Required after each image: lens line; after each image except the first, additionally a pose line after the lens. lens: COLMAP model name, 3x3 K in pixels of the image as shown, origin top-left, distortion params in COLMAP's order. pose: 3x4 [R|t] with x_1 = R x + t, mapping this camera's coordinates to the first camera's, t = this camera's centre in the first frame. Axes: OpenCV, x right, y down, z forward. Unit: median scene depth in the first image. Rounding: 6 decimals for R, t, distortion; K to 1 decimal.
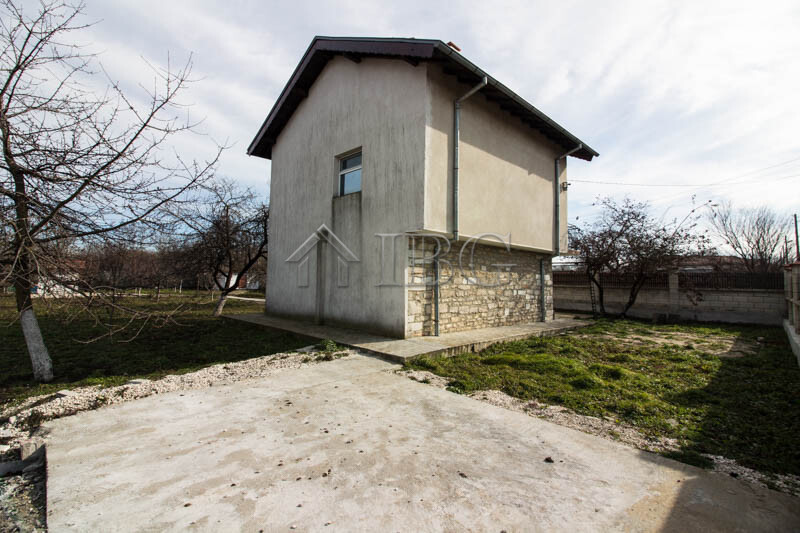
lens RADIAL K [[367.1, 0, 396.0], [0, 367.1, 254.3], [0, 0, 1]] dist [-0.001638, -0.012637]
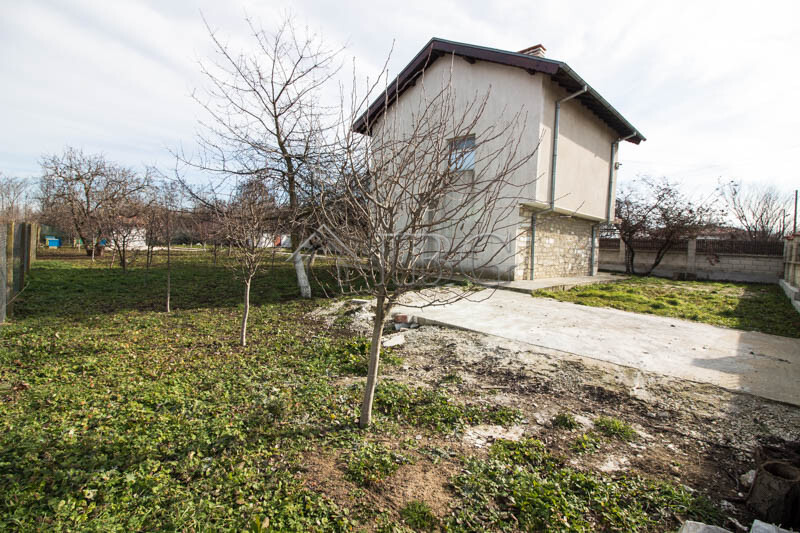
lens RADIAL K [[367.1, 0, 396.0], [0, 367.1, 254.3], [0, 0, 1]] dist [-0.001638, -0.012637]
pose [[0.999668, 0.023519, 0.010483, -0.296405], [-0.024442, 0.994784, 0.099036, 0.003507], [-0.008099, -0.099259, 0.995029, -0.246628]]
